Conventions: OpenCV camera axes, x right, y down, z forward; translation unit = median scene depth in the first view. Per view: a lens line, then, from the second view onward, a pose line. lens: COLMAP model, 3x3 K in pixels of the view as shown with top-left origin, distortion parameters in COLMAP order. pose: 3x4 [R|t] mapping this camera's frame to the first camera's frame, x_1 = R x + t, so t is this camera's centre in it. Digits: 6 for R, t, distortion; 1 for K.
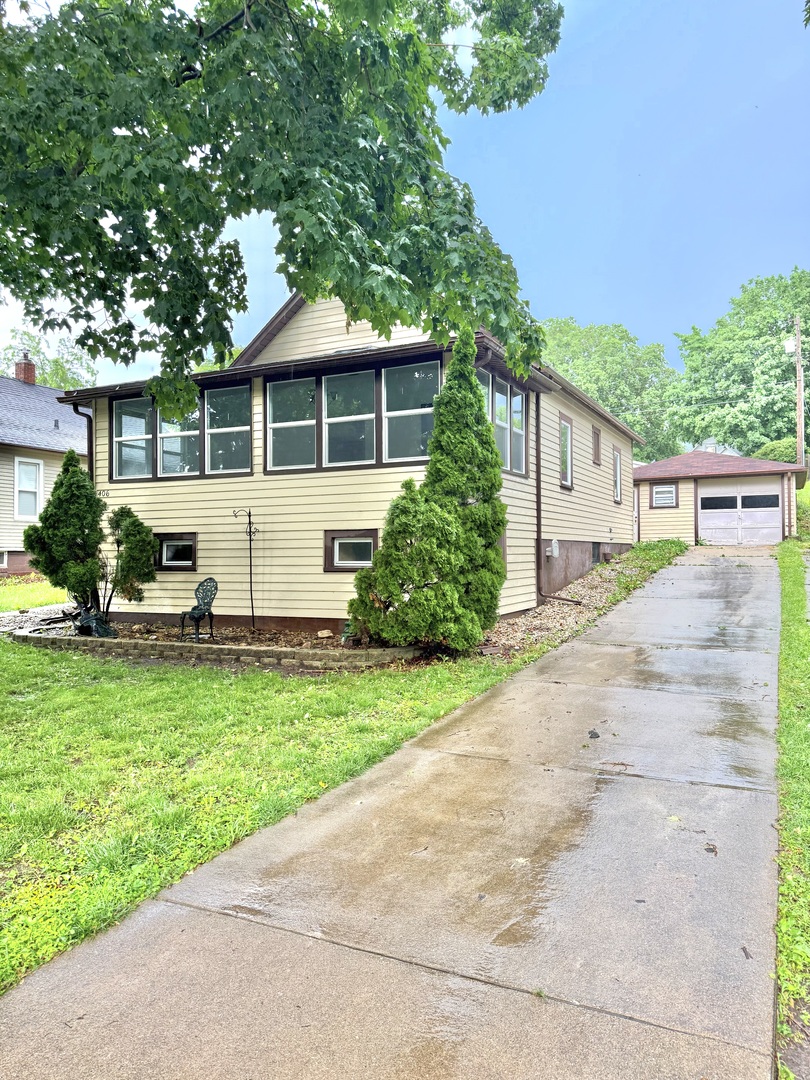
lens RADIAL K [[786.8, 0, 400.0], [0, 786.8, 533.8], [0, 0, 1]] dist [0.120250, 0.000710]
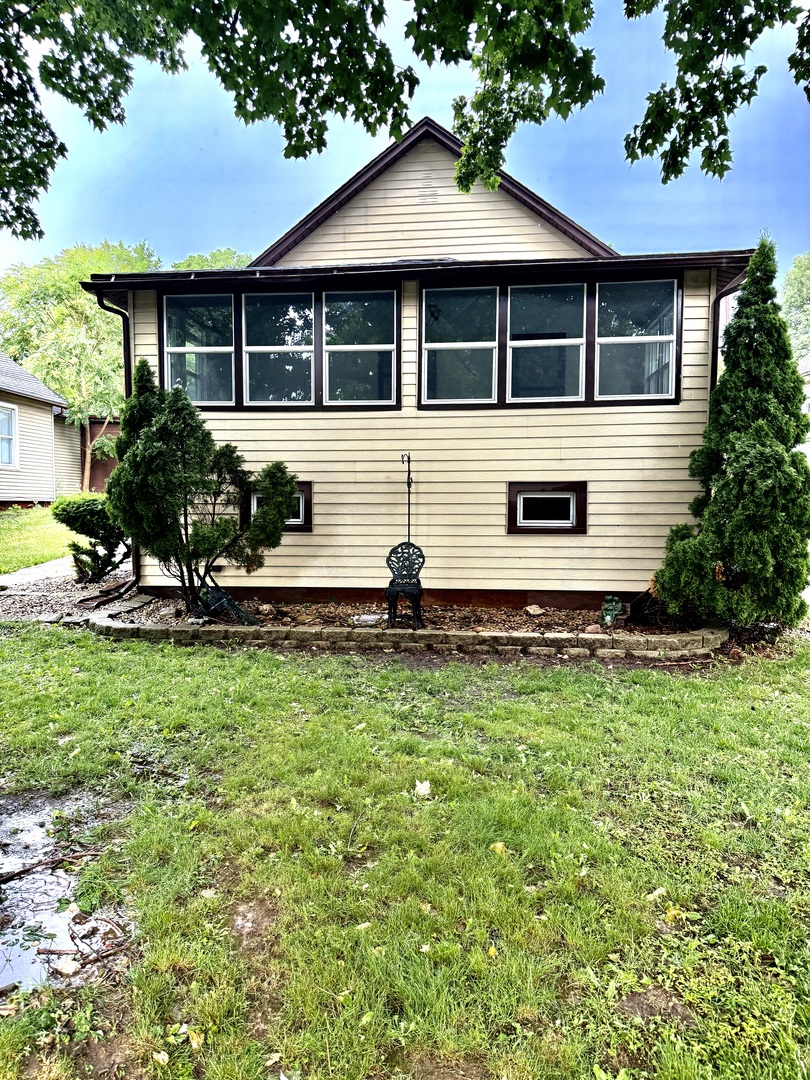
lens RADIAL K [[786.8, 0, 408.1], [0, 786.8, 542.4], [0, 0, 1]] dist [0.120250, 0.000710]
pose [[0.943109, -0.005045, 0.332446, -0.441956], [-0.018520, 0.997535, 0.067679, 0.004068], [-0.331969, -0.069986, 0.940691, 0.258202]]
